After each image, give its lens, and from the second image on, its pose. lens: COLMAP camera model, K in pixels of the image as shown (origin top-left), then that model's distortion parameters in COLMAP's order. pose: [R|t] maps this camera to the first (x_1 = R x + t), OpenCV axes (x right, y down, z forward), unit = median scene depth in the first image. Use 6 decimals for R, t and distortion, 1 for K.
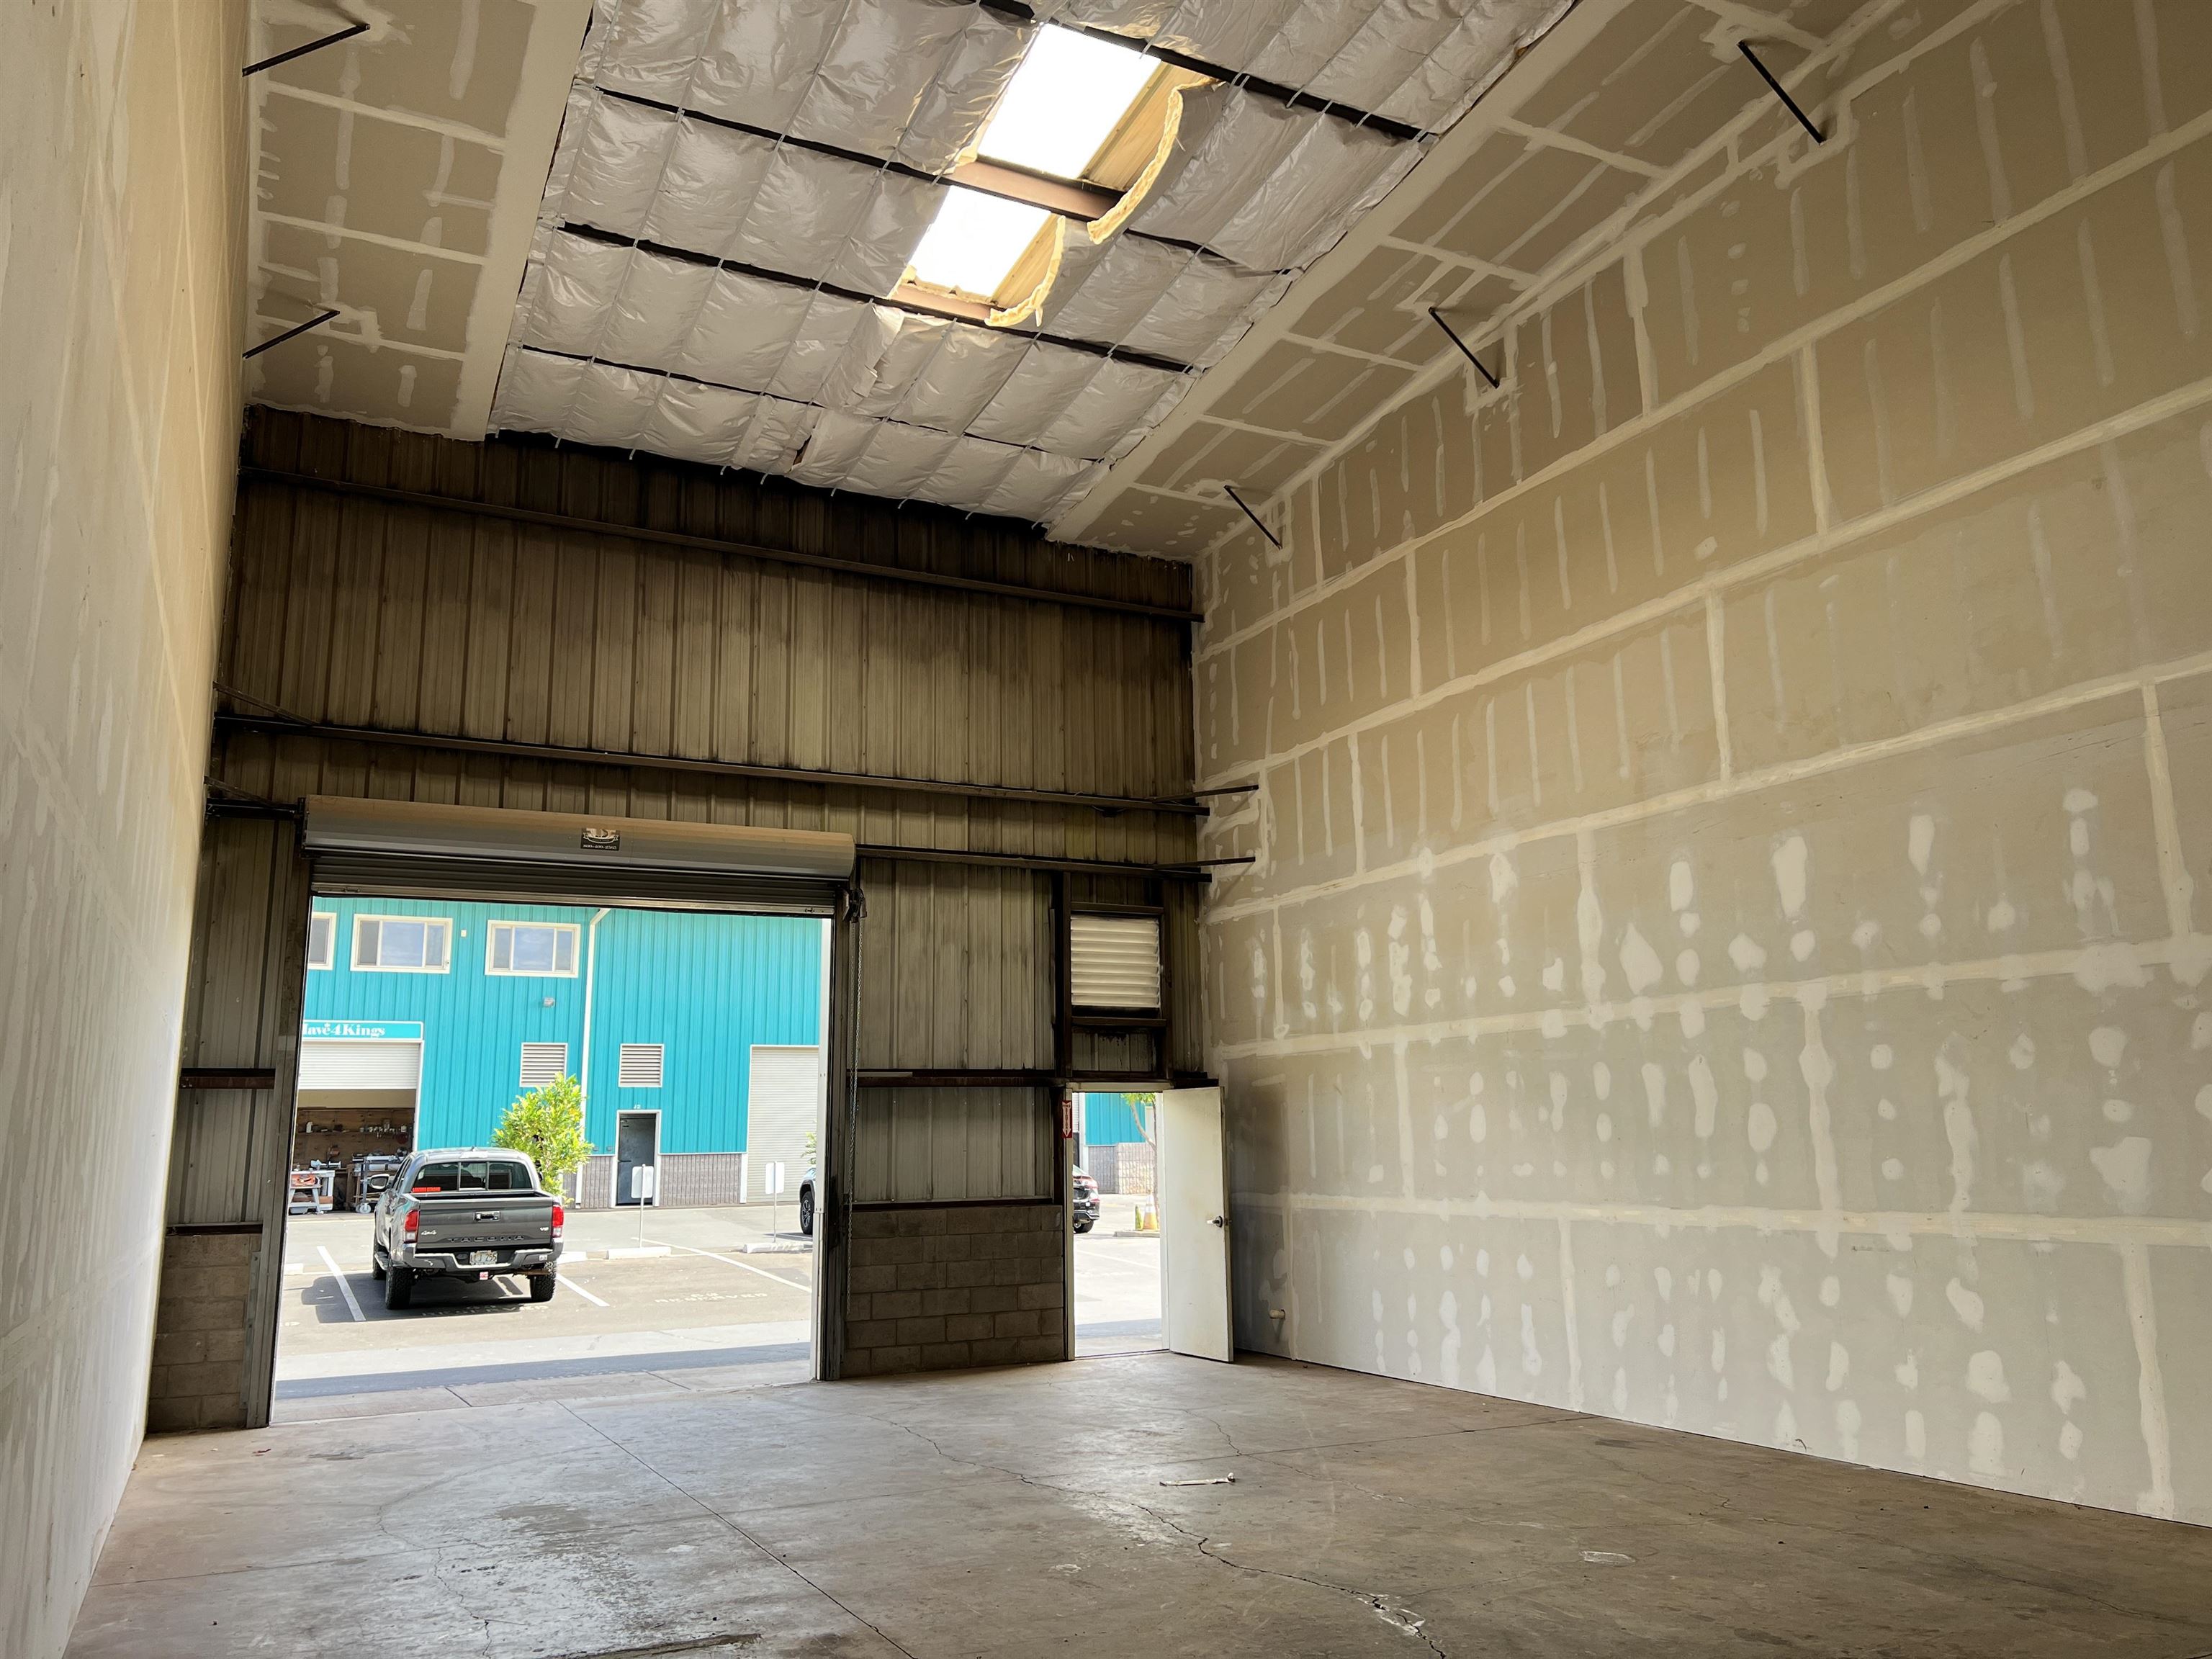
lens RADIAL K [[1677.5, 0, 1103.3], [0, 1677.5, 819.3], [0, 0, 1]] dist [0.066954, -0.077244]
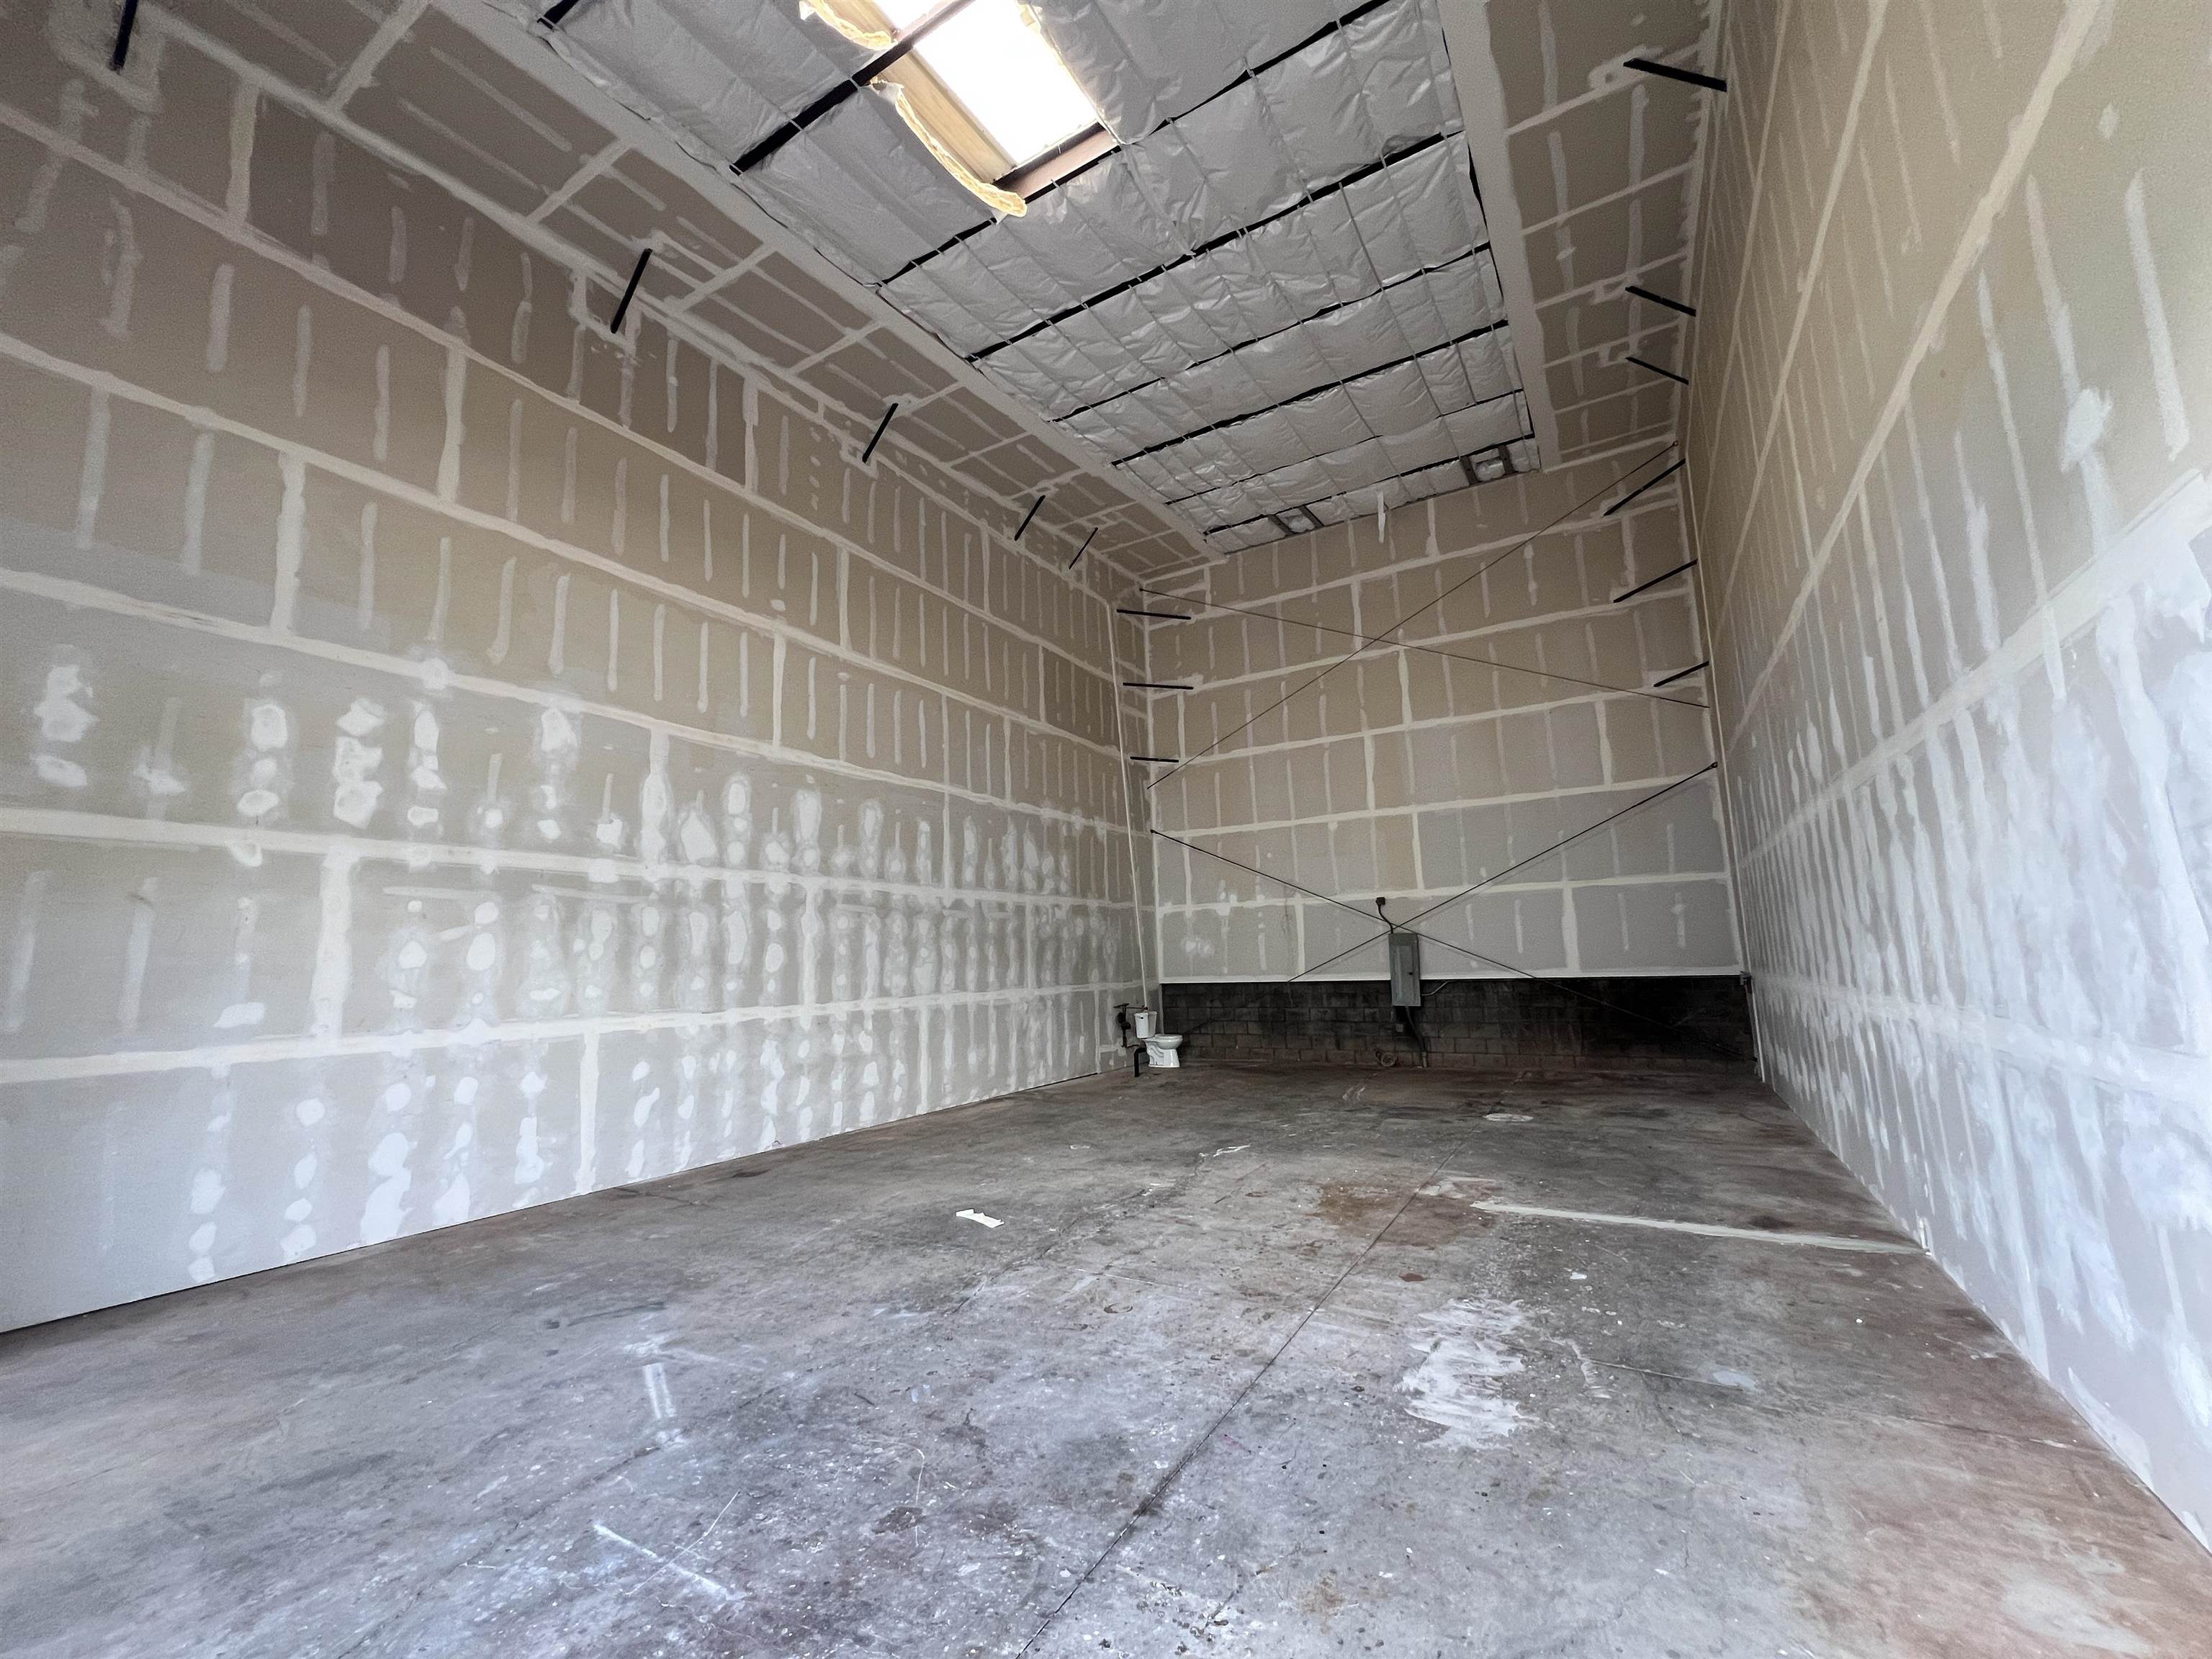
lens RADIAL K [[895.9, 0, 1101.9], [0, 895.9, 831.1], [0, 0, 1]] dist [-0.001358, 0.001666]
pose [[-0.541528, 0.152785, 0.826683, -0.451277], [-0.125807, 0.957546, -0.259382, 0.213508], [-0.831216, -0.244465, -0.499316, 1.027417]]
